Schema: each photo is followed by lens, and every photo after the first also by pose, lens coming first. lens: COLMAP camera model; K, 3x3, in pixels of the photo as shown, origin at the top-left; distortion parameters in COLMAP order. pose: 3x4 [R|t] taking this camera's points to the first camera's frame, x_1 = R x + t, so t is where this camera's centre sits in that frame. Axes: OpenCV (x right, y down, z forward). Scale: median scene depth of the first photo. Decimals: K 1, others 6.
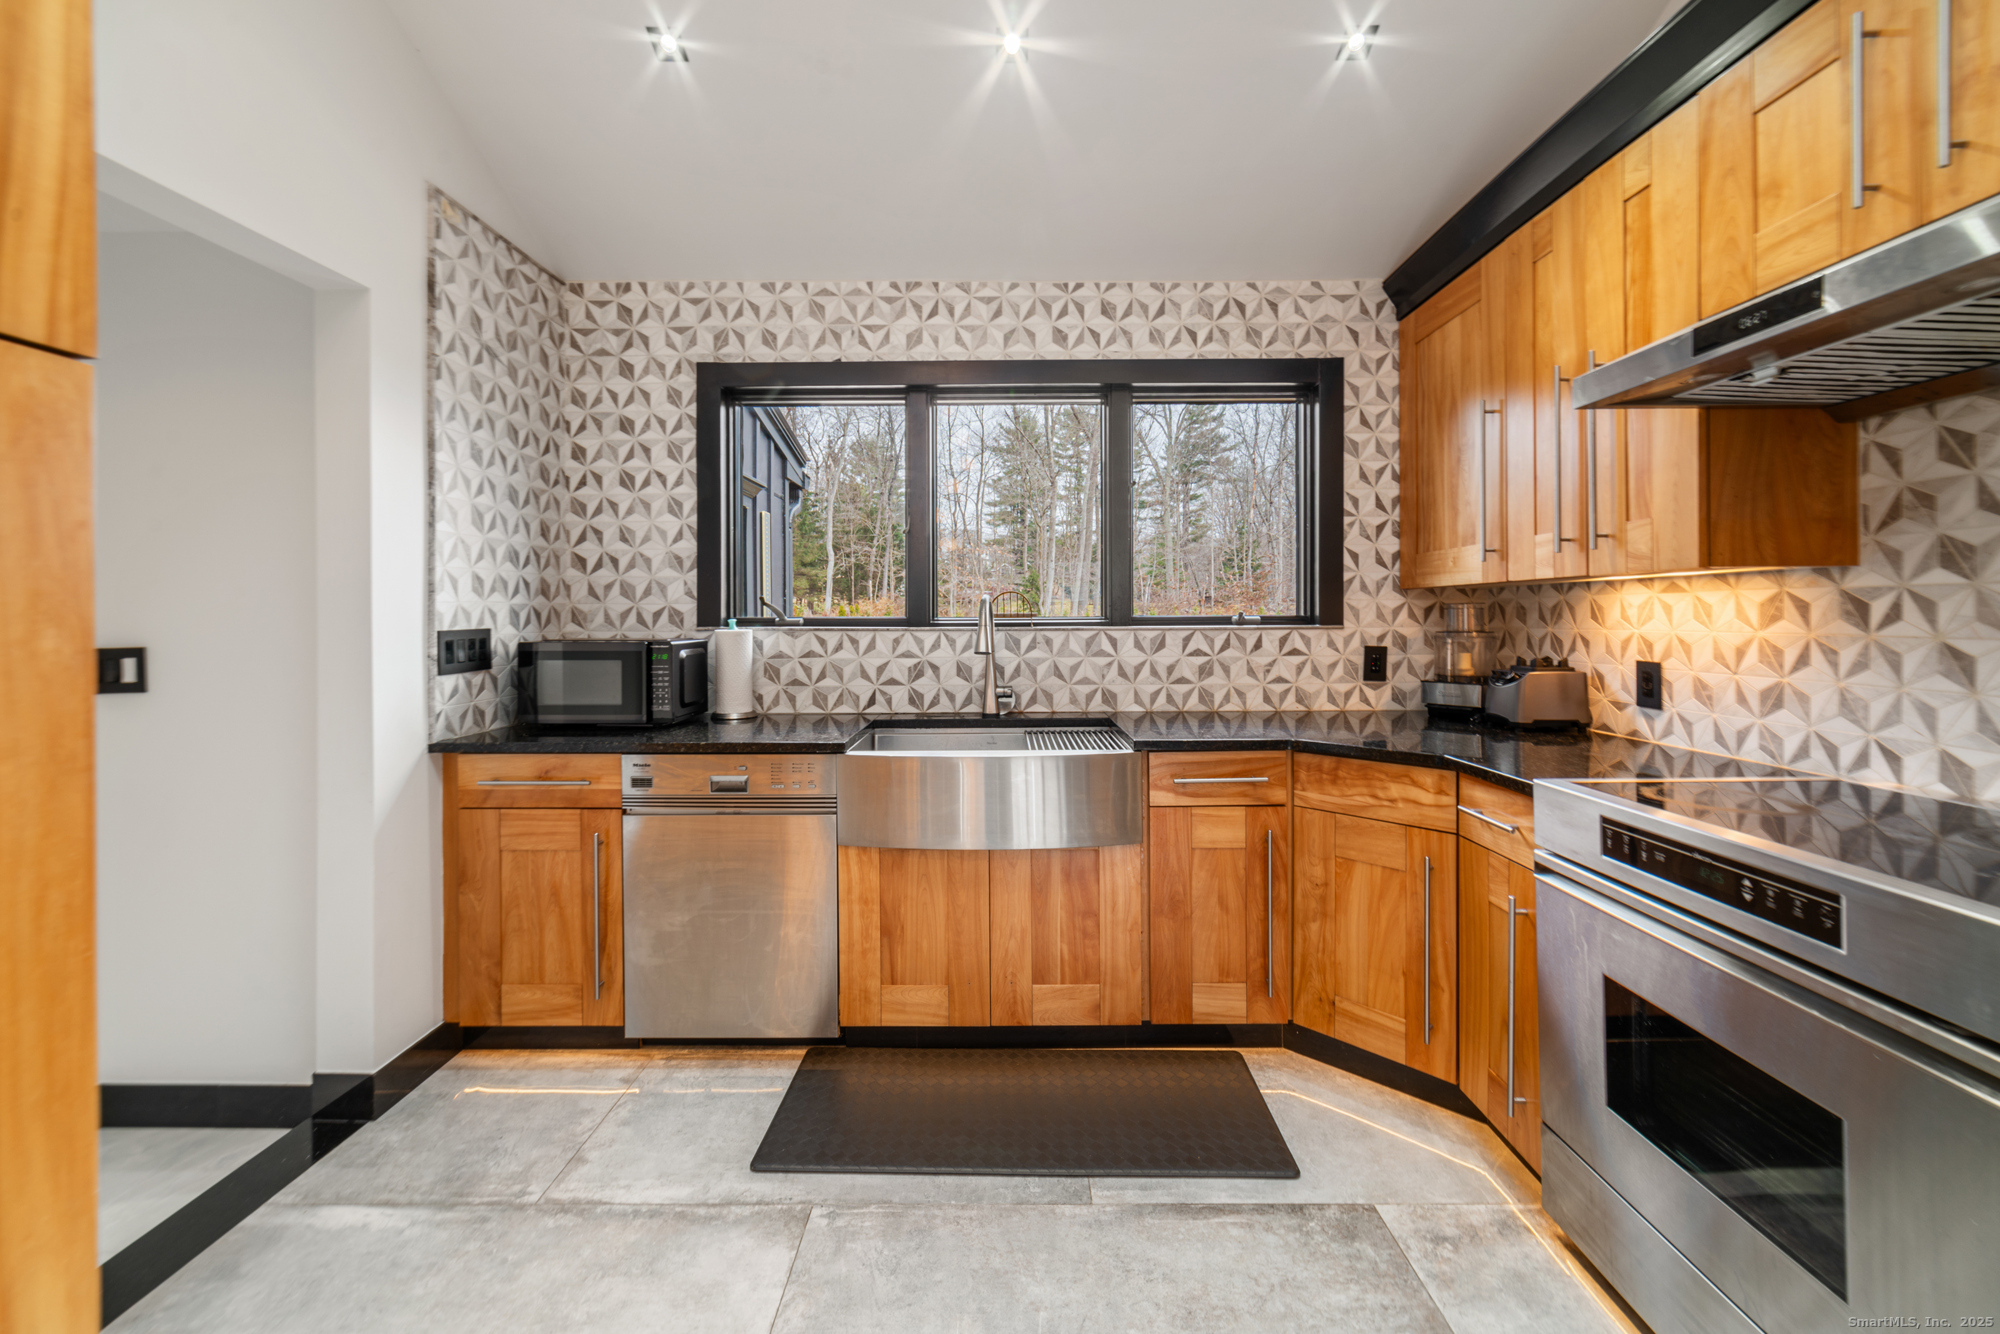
lens RADIAL K [[818.2, 0, 1002.3], [0, 818.2, 617.0], [0, 0, 1]] dist [0.044663, -0.014858]
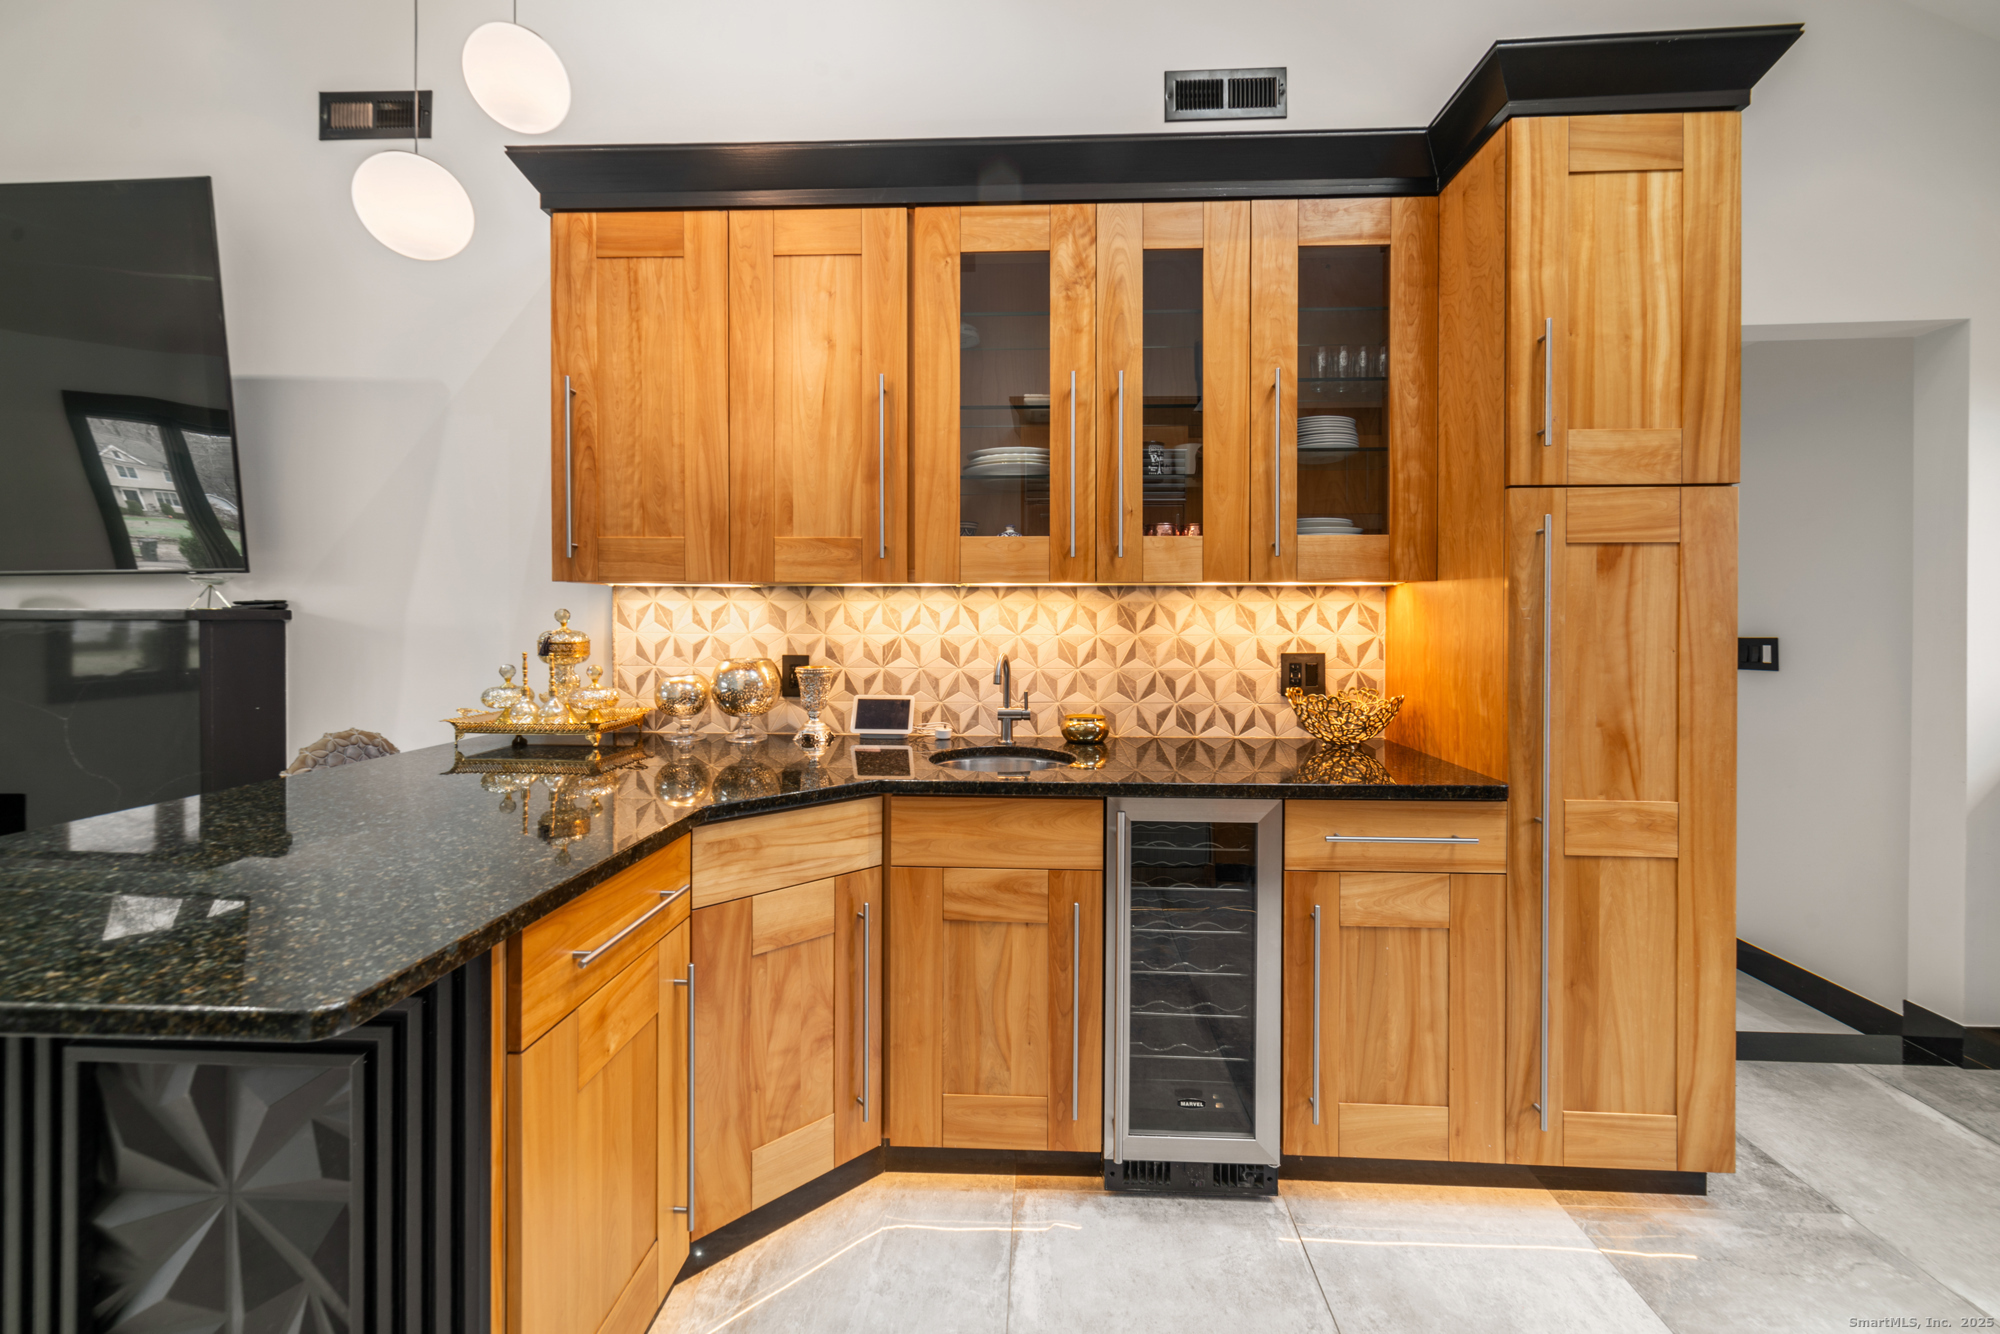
lens RADIAL K [[741.4, 0, 1005.0], [0, 741.4, 612.2], [0, 0, 1]] dist [0.000647, -0.004027]
pose [[-0.033290, 0.006376, -0.999425, 0.320803], [-0.003835, 0.999971, 0.006507, -0.006911], [0.999438, 0.004049, -0.033265, -0.296910]]
